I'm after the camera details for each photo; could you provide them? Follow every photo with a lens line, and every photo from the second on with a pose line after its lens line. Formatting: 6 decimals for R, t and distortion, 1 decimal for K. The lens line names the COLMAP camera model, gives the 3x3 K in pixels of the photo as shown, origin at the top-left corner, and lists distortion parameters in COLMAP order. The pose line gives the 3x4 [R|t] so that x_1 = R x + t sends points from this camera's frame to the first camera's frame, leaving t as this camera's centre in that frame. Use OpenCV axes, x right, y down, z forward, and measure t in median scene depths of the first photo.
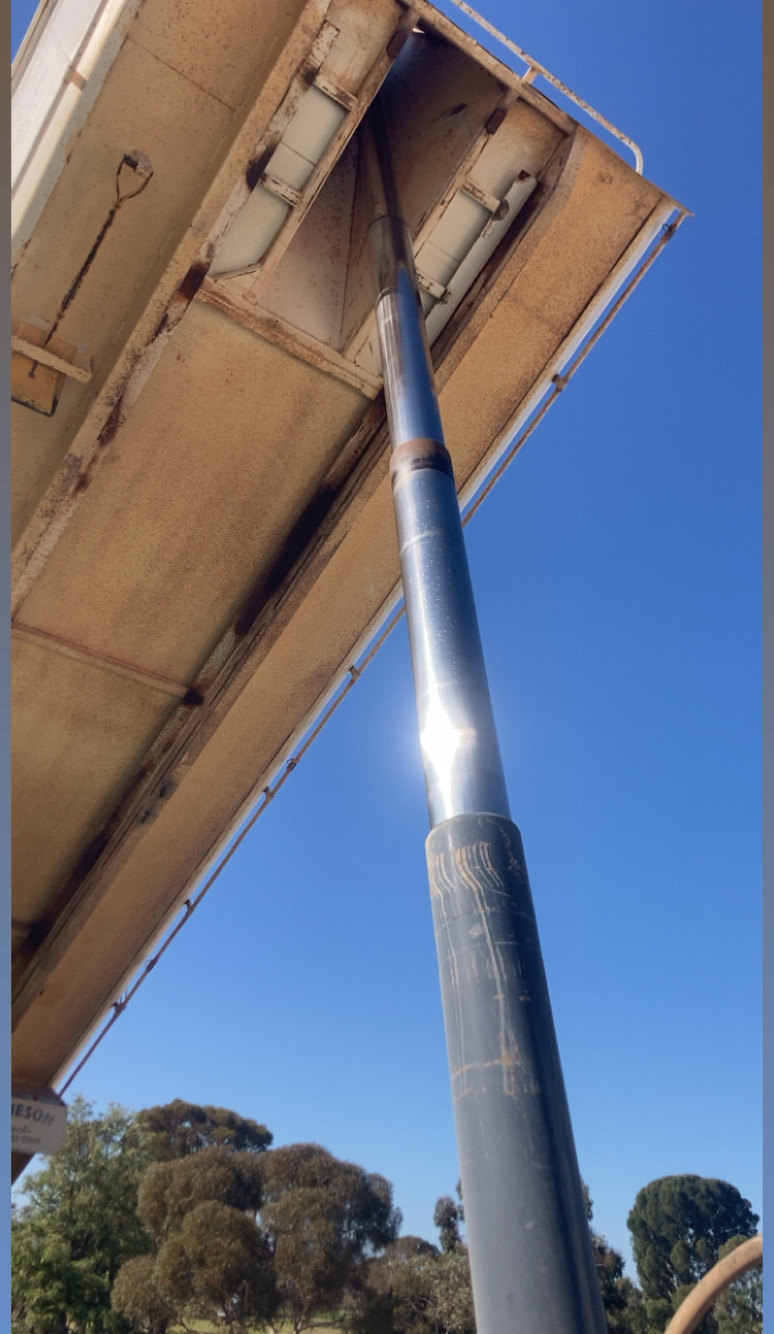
lens RADIAL K [[1185.3, 0, 393.1], [0, 1185.3, 644.2], [0, 0, 1]] dist [0.010810, 0.017502]
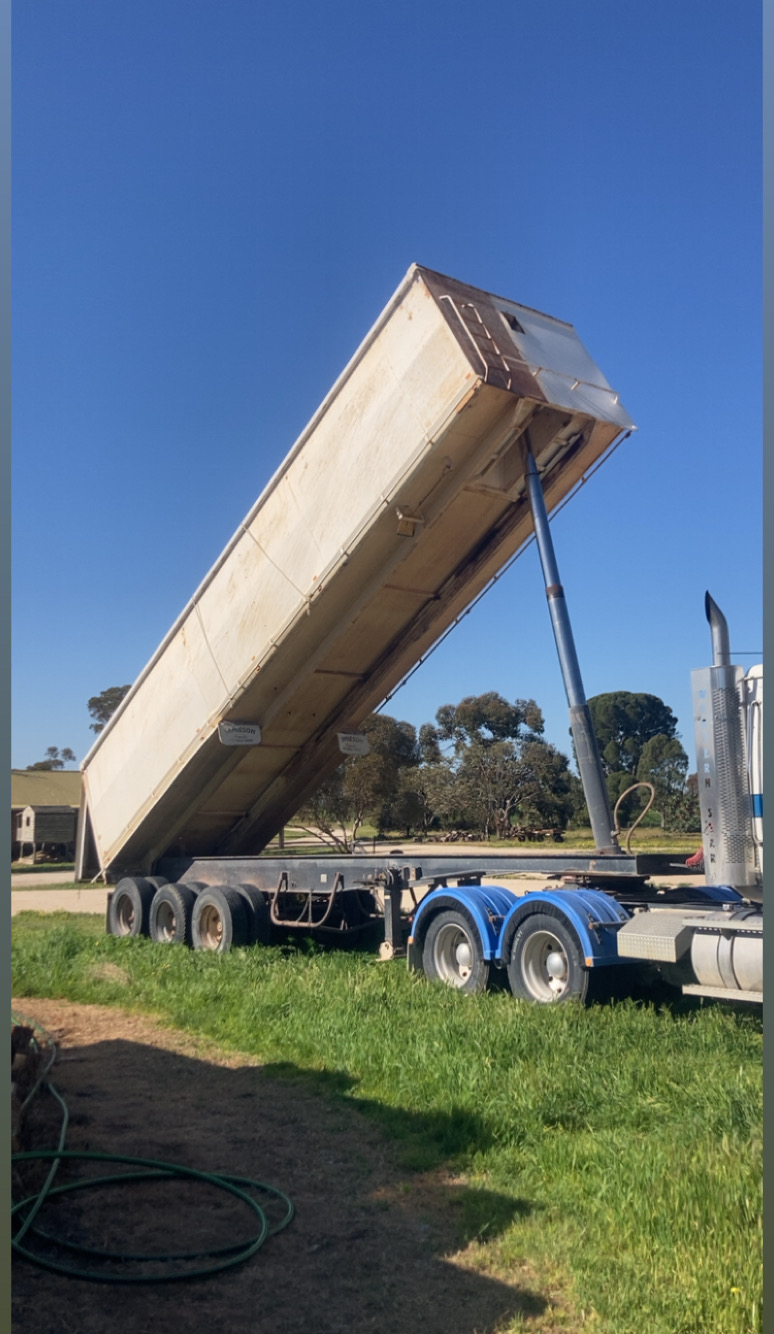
lens RADIAL K [[1185.3, 0, 393.1], [0, 1185.3, 644.2], [0, 0, 1]] dist [0.010810, 0.017502]
pose [[0.997881, -0.054560, 0.035452, -0.050717], [0.037759, 0.929306, 0.367374, -0.113343], [-0.052990, -0.365257, 0.929397, -0.197915]]
